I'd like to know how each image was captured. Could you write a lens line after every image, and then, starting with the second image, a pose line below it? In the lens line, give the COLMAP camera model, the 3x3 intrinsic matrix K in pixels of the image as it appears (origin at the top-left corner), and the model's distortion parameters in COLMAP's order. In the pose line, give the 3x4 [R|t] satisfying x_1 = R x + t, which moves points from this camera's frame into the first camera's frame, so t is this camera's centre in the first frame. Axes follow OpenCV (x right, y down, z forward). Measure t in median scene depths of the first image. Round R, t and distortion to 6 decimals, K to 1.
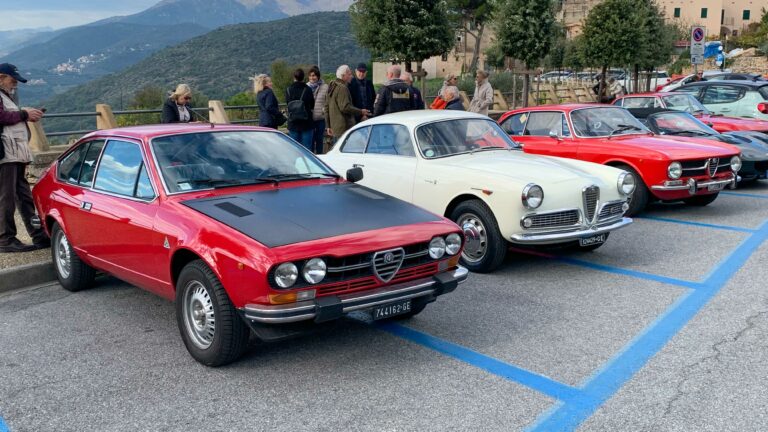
lens RADIAL K [[807.2, 0, 382.0], [0, 807.2, 194.8], [0, 0, 1]] dist [0.174939, -0.344138]
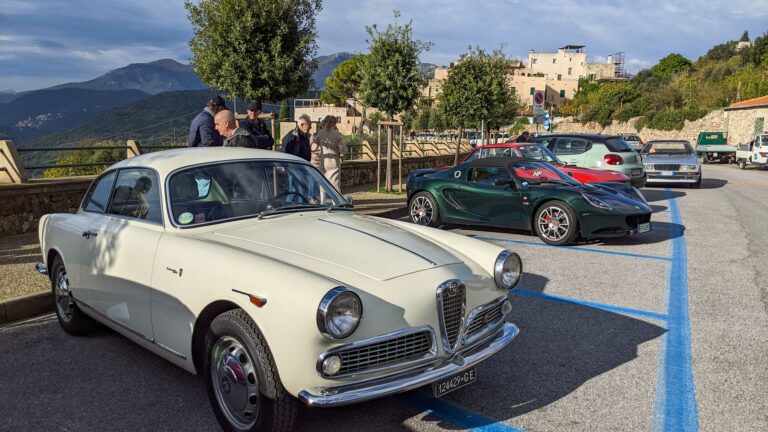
lens RADIAL K [[621.5, 0, 384.0], [0, 621.5, 216.0], [0, 0, 1]] dist [0.073037, -0.011511]
pose [[0.989721, -0.002378, 0.142993, 0.148112], [0.004924, 0.999836, -0.017453, -0.047811], [-0.142928, 0.017978, 0.989570, 0.580188]]
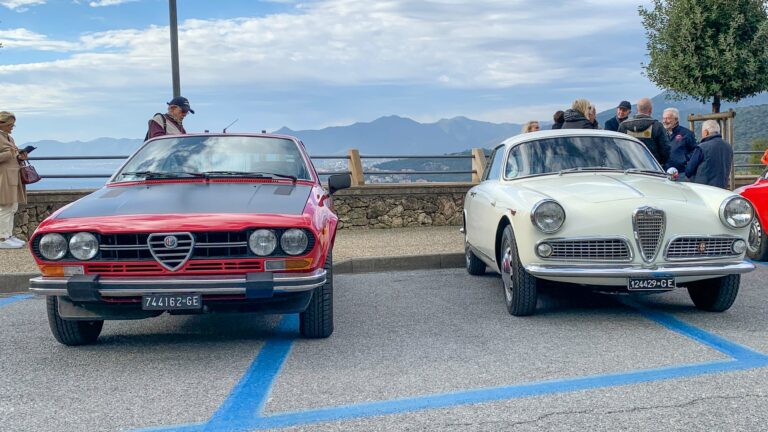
lens RADIAL K [[800.6, 0, 384.0], [0, 800.6, 216.0], [0, 0, 1]] dist [0.012031, 0.008898]
pose [[0.820909, 0.032805, -0.570116, 0.461830], [-0.077320, 0.995540, -0.054049, 0.051981], [0.565801, 0.088450, 0.819784, 0.271586]]
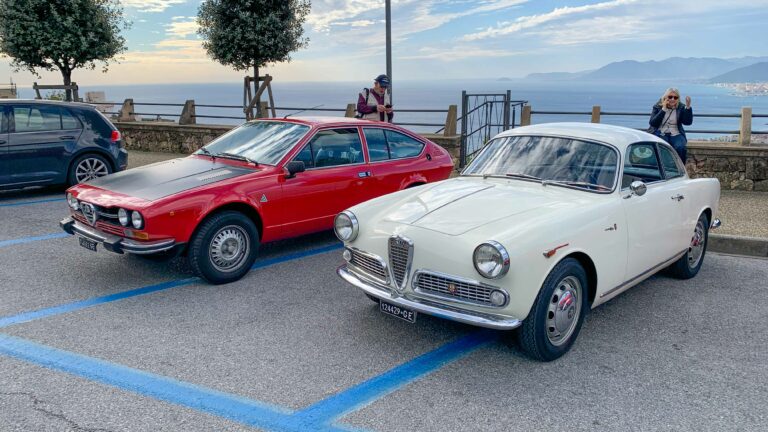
lens RADIAL K [[593.7, 0, 384.3], [0, 593.7, 202.7], [0, 0, 1]] dist [0.047791, -0.007769]
pose [[0.164390, 0.202236, -0.965441, 0.744198], [-0.142898, 0.973314, 0.179553, -0.132367], [0.975990, 0.108443, 0.188902, 0.868597]]
